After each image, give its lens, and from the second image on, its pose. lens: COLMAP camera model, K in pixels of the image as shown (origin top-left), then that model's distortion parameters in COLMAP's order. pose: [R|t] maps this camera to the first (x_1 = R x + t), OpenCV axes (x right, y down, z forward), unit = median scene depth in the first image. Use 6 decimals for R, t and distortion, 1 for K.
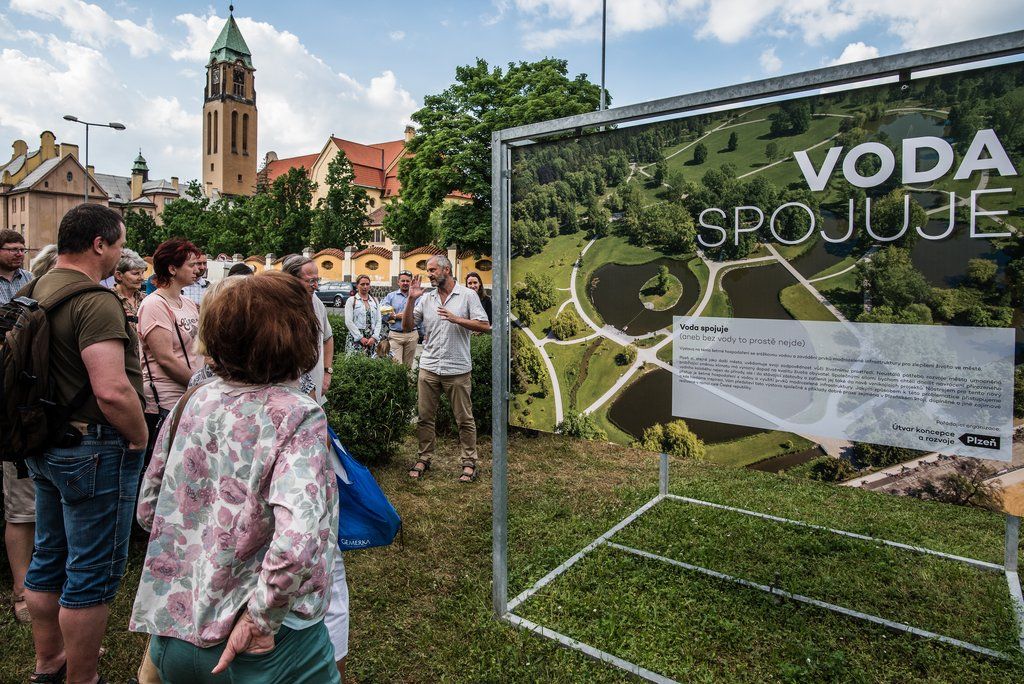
lens RADIAL K [[628.9, 0, 509.9], [0, 628.9, 292.7], [0, 0, 1]] dist [-0.029704, 0.008713]
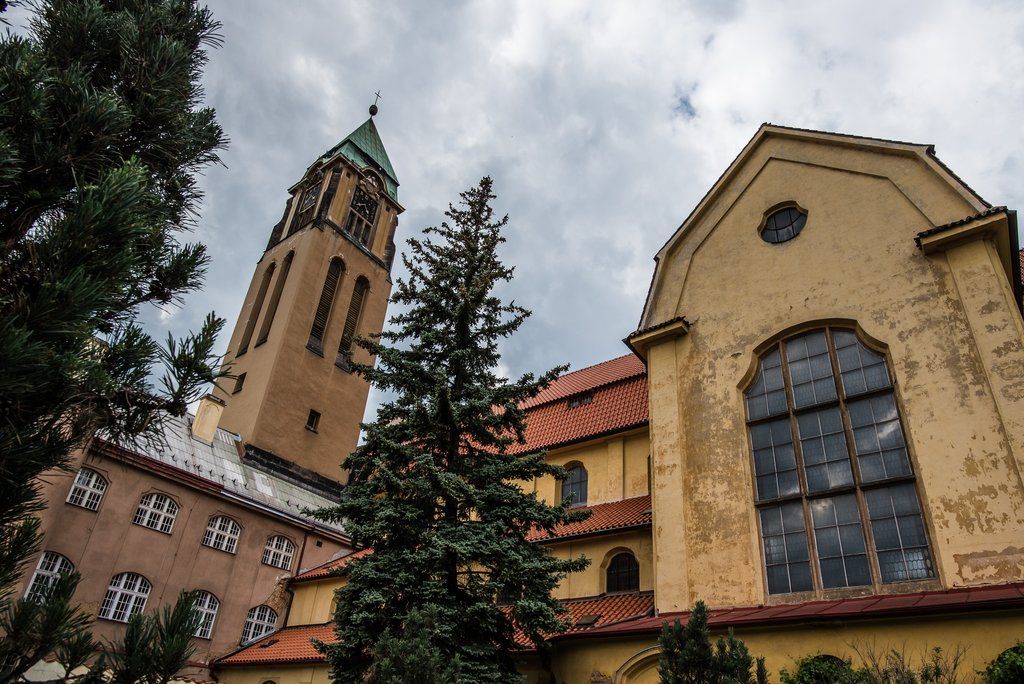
lens RADIAL K [[628.9, 0, 536.4], [0, 628.9, 425.7], [0, 0, 1]] dist [-0.029704, 0.008713]
pose [[0.998989, 0.039271, -0.021888, -2.411329], [-0.044956, 0.866693, -0.496813, -0.176705], [-0.000540, 0.497294, 0.867582, 5.611602]]
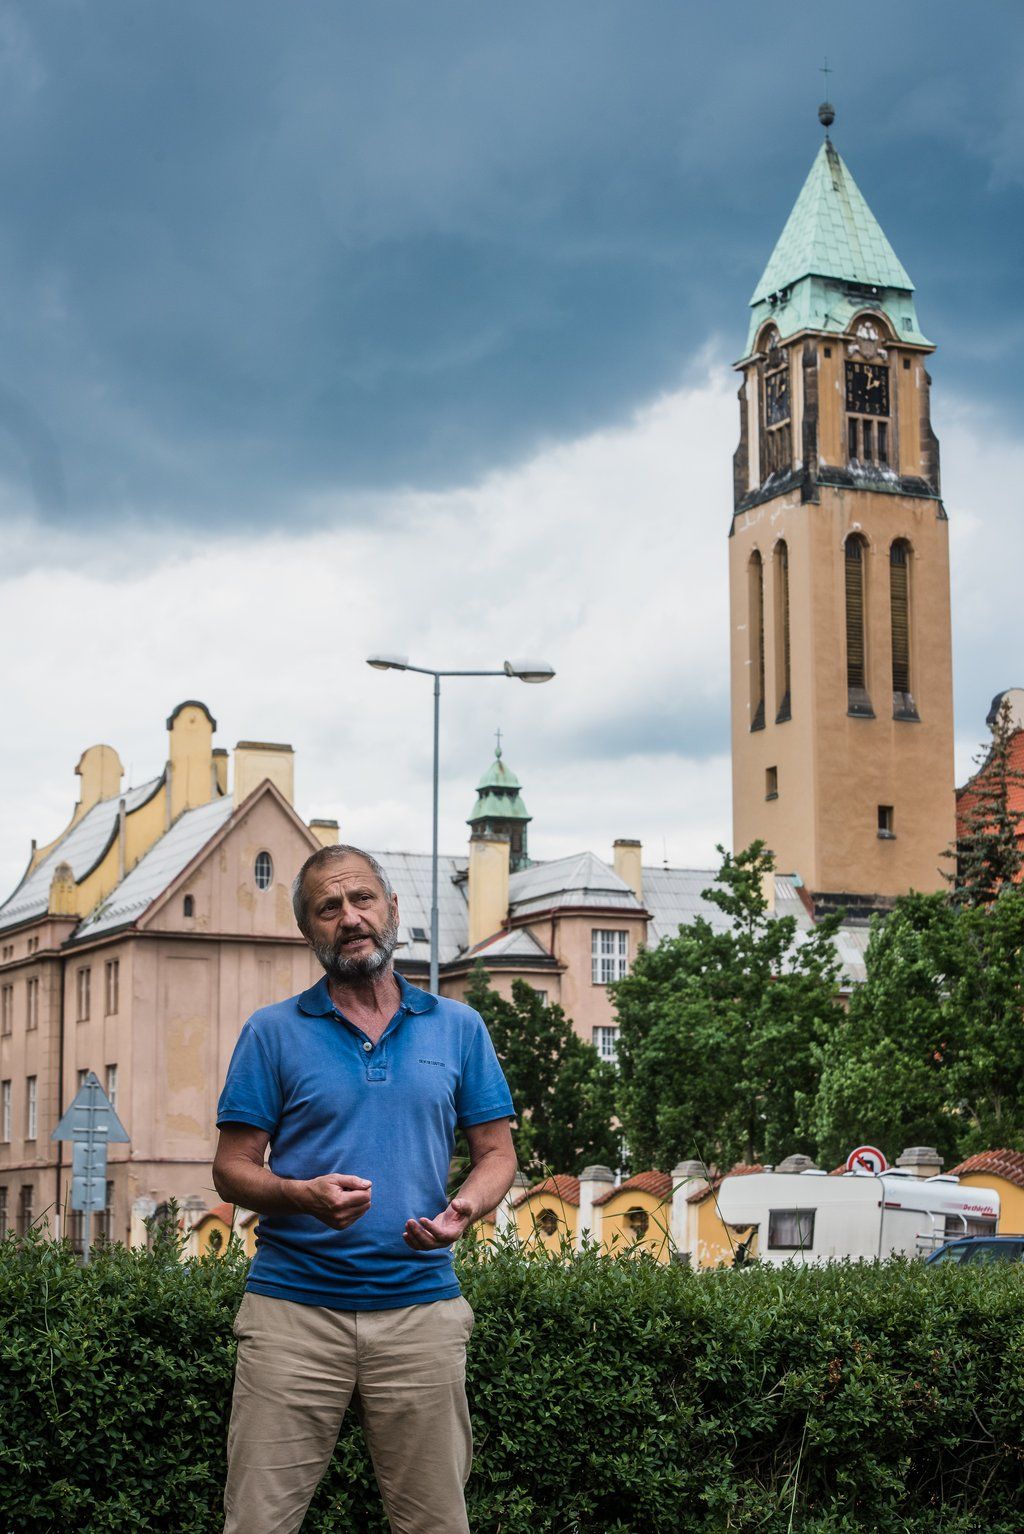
lens RADIAL K [[3170.3, 0, 511.0], [0, 3170.3, 767.2], [0, 0, 1]] dist [-0.244355, 0.000000]
pose [[0.868157, -0.091869, -0.487712, 0.042921], [0.001051, 0.983056, -0.183304, 0.040827], [0.496288, 0.158624, 0.853544, -0.281690]]
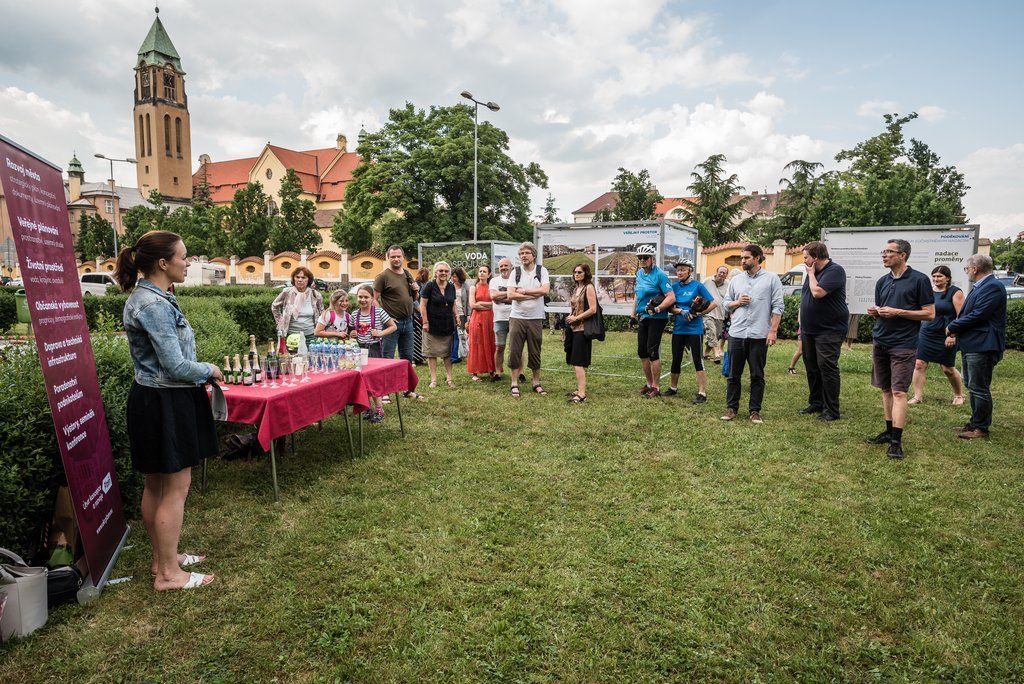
lens RADIAL K [[603.2, 0, 516.3], [0, 603.2, 344.4], [0, 0, 1]] dist [-0.017799, 0.000522]
pose [[0.991965, -0.017680, 0.125268, 0.023120], [0.006300, 0.995861, 0.090667, 0.019444], [-0.126353, -0.089150, 0.987971, -0.677920]]
